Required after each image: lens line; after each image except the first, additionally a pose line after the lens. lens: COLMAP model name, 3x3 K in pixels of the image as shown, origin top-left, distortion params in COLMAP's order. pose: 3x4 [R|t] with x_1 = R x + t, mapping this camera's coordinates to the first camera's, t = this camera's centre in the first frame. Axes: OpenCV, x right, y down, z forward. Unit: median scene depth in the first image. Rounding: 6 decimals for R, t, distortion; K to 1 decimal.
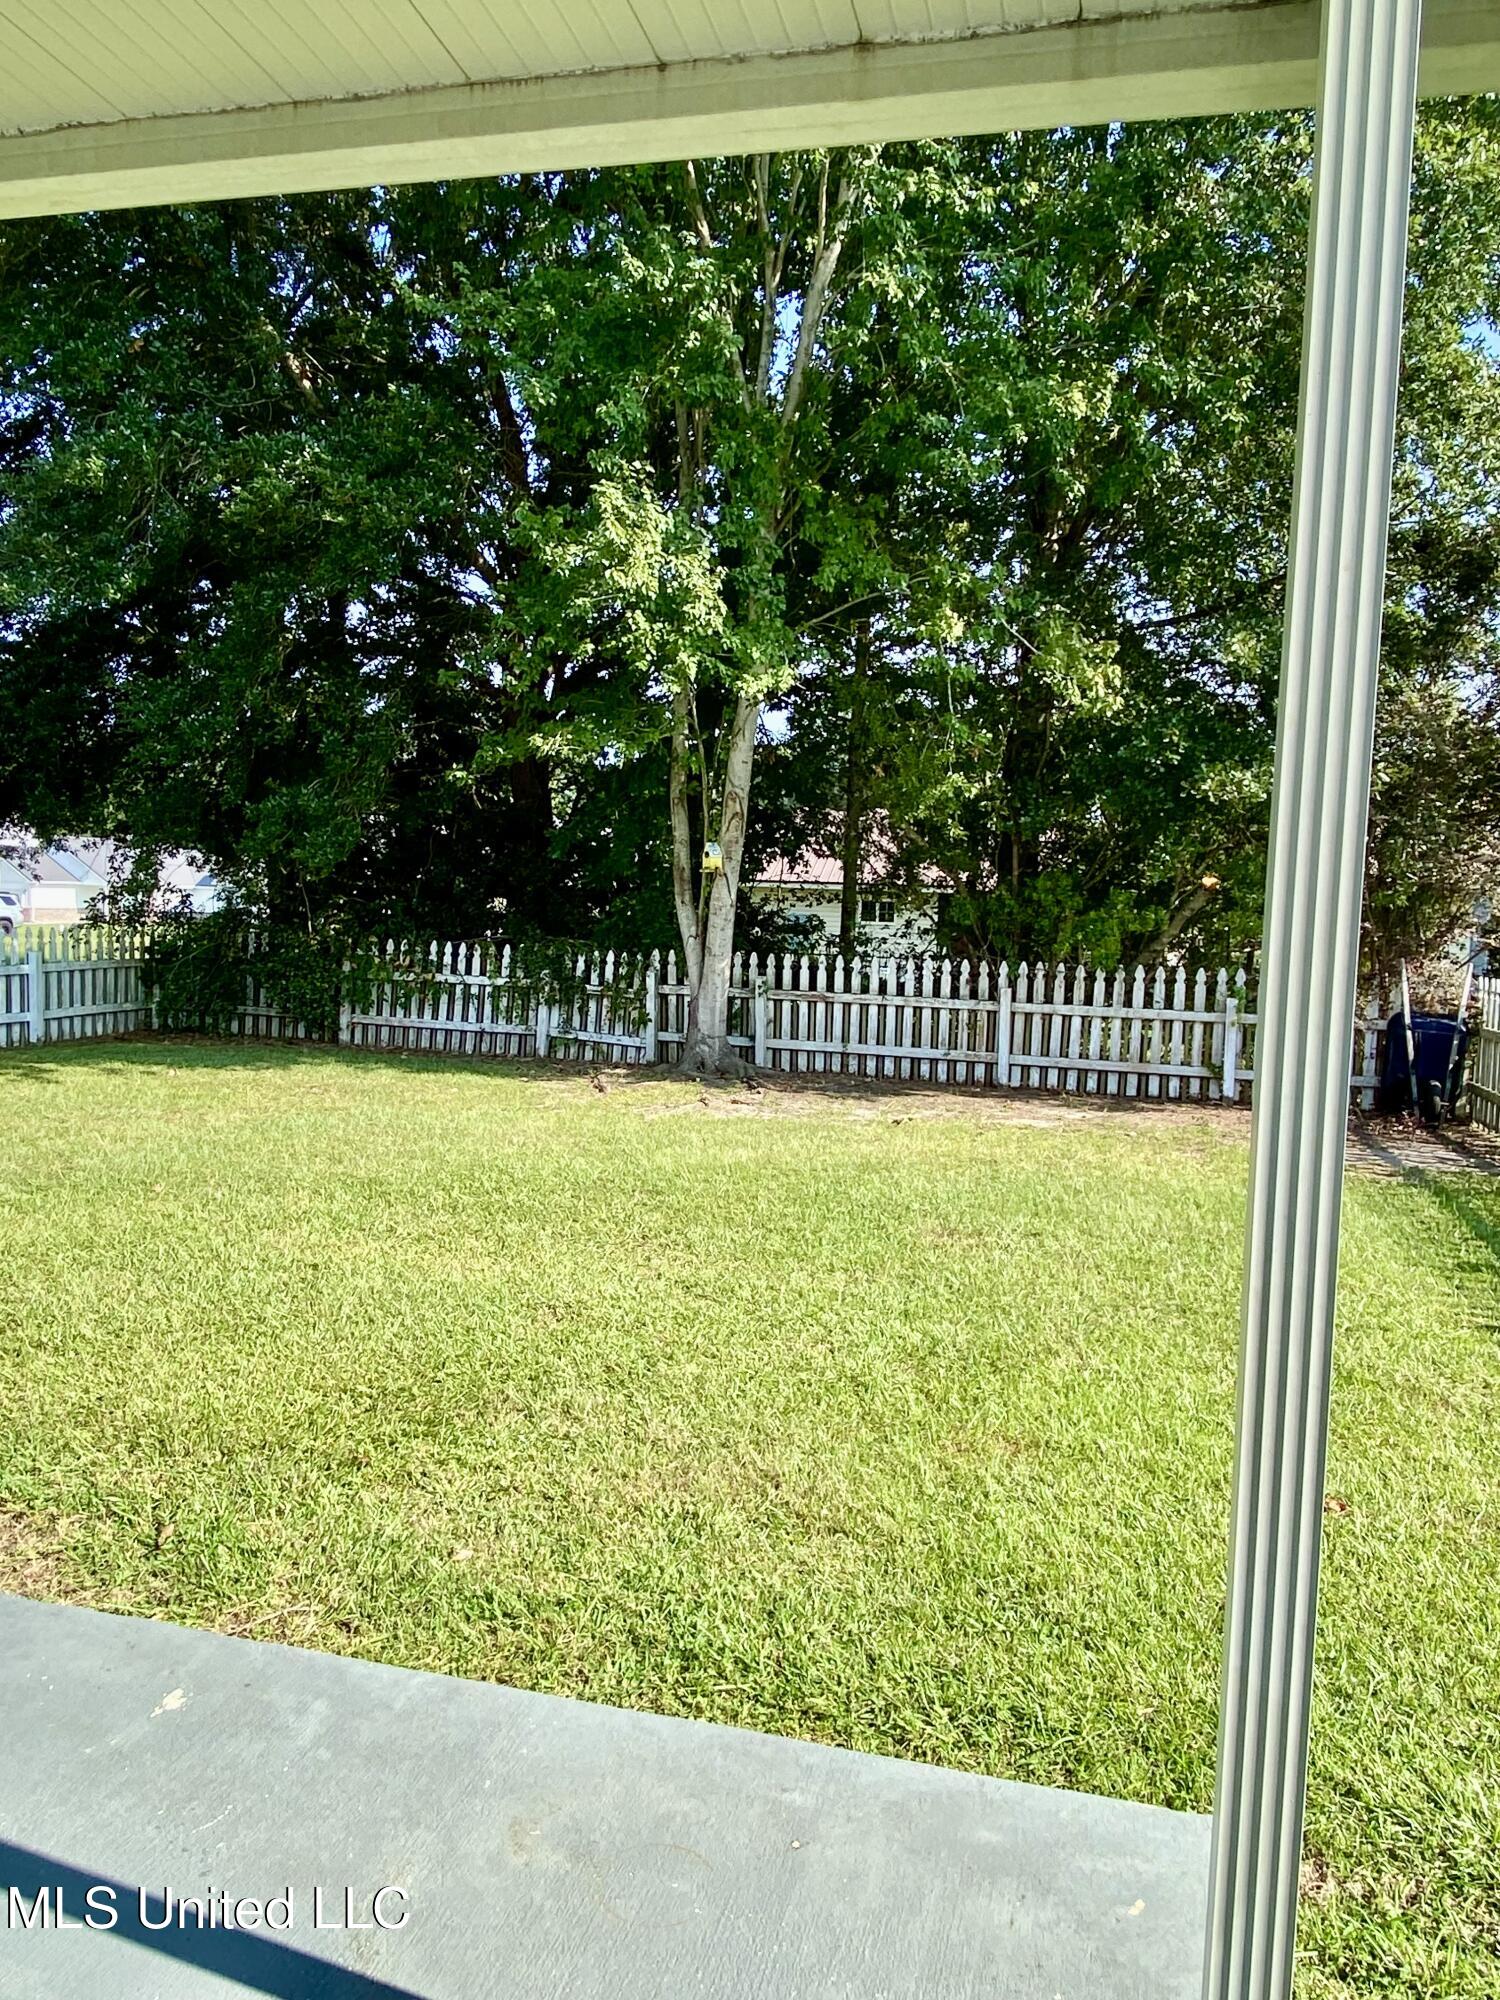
lens RADIAL K [[1405.5, 0, 745.7], [0, 1405.5, 1003.5], [0, 0, 1]] dist [0.030838, -0.001701]
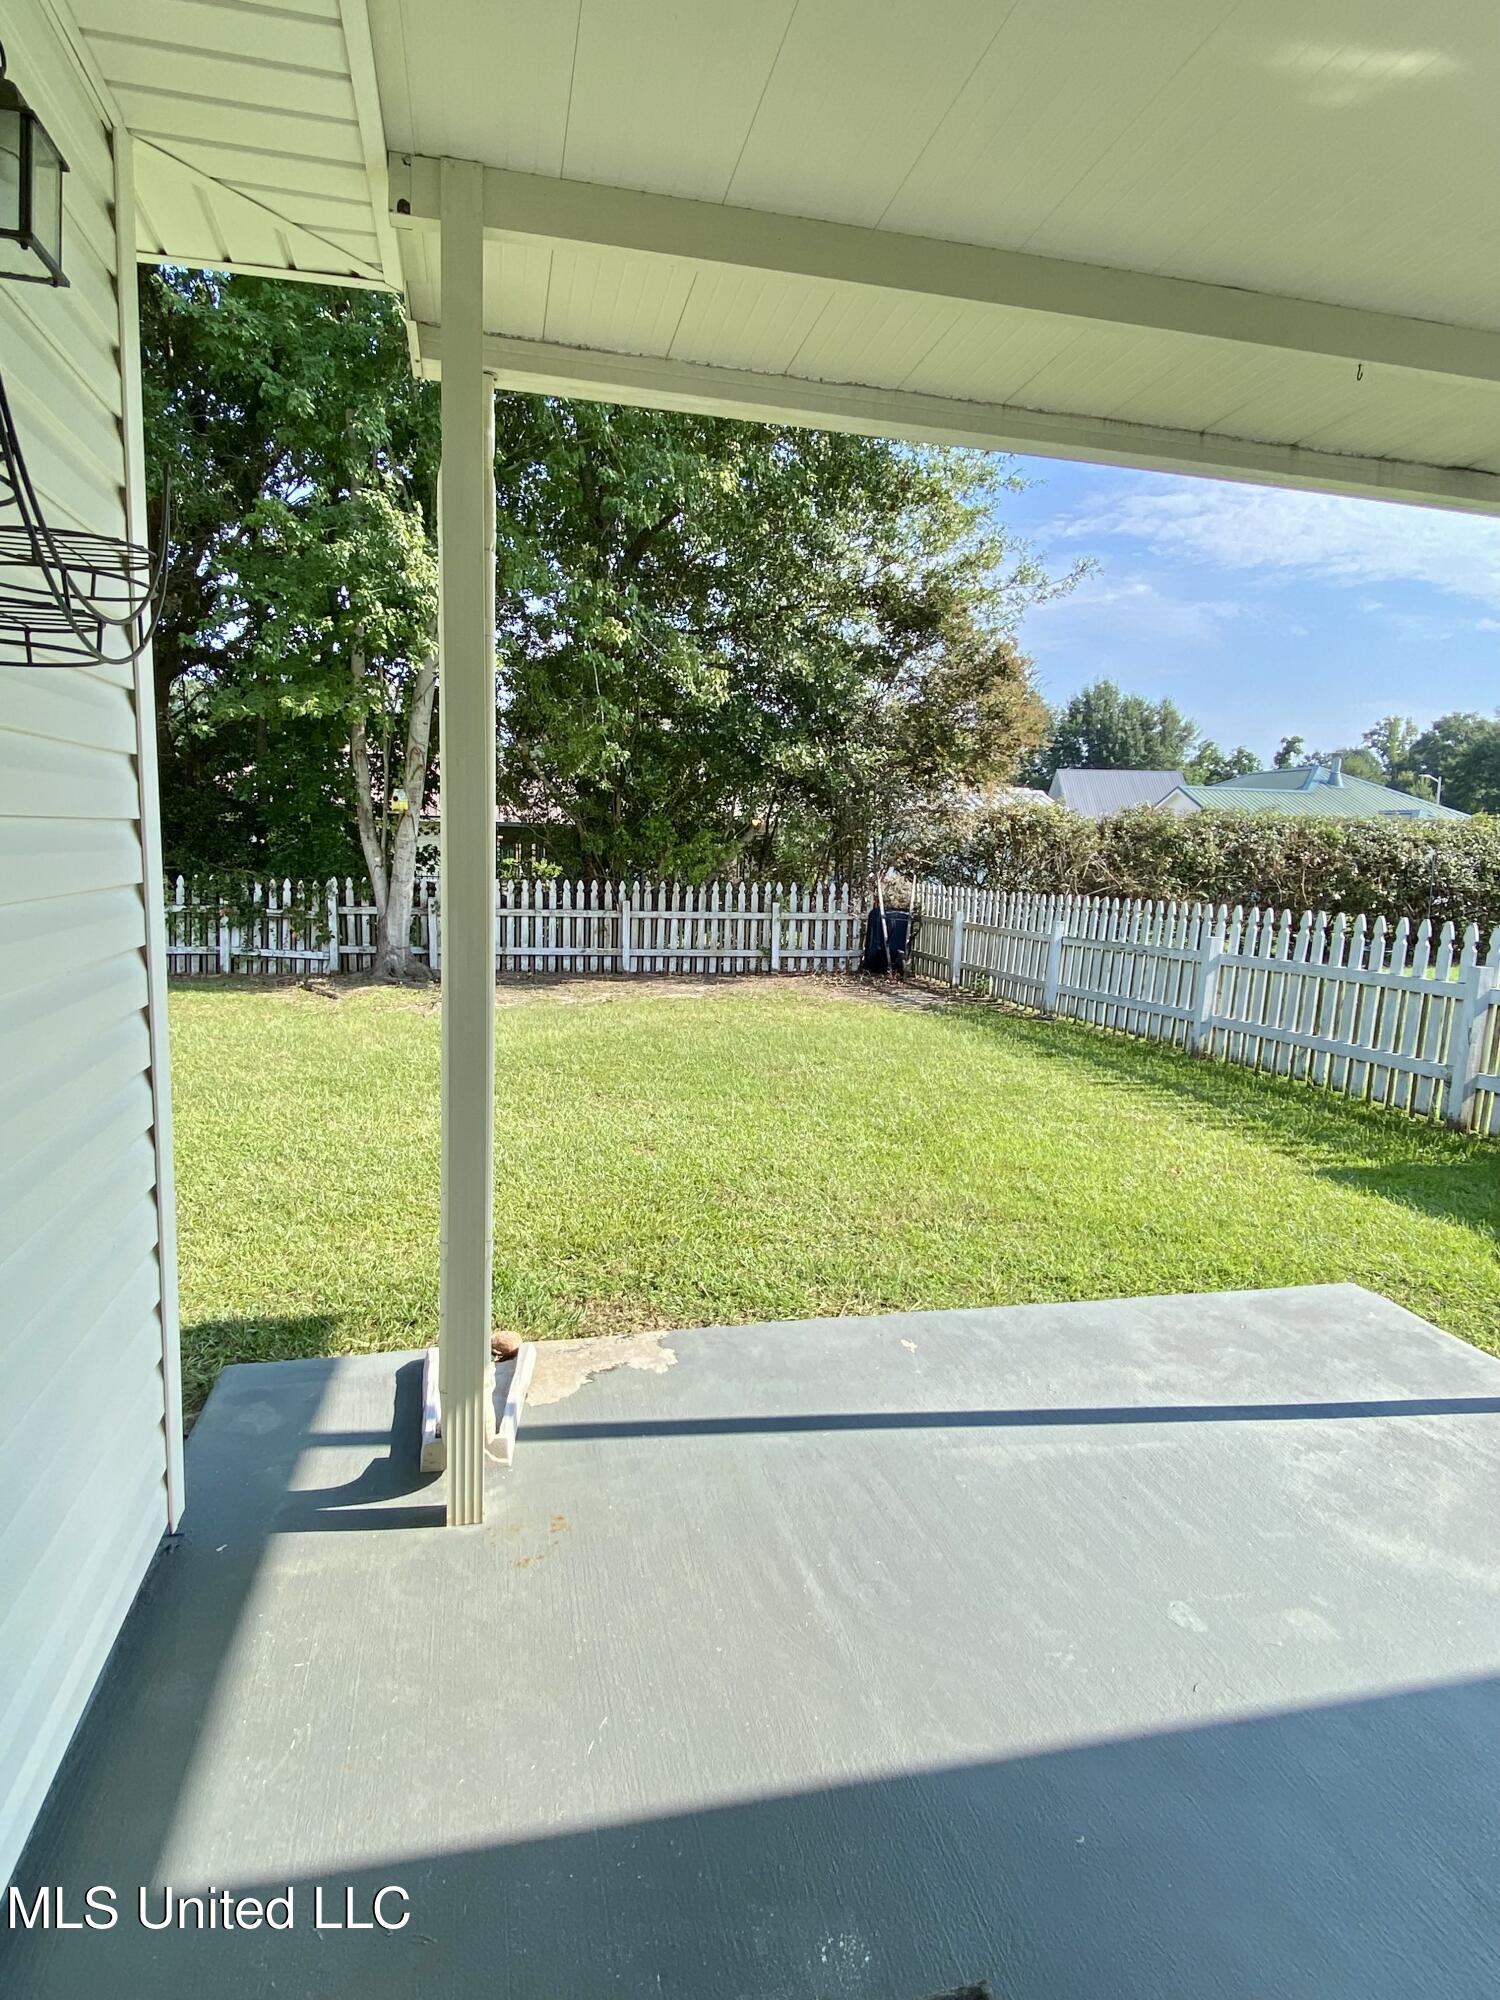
lens RADIAL K [[1112.7, 0, 748.3], [0, 1112.7, 997.1], [0, 0, 1]] dist [0.053165, -0.001226]
pose [[0.881758, -0.075399, 0.465636, -0.218417], [0.036927, 0.995146, 0.091214, -0.011789], [-0.470254, -0.063234, 0.880263, -0.015506]]
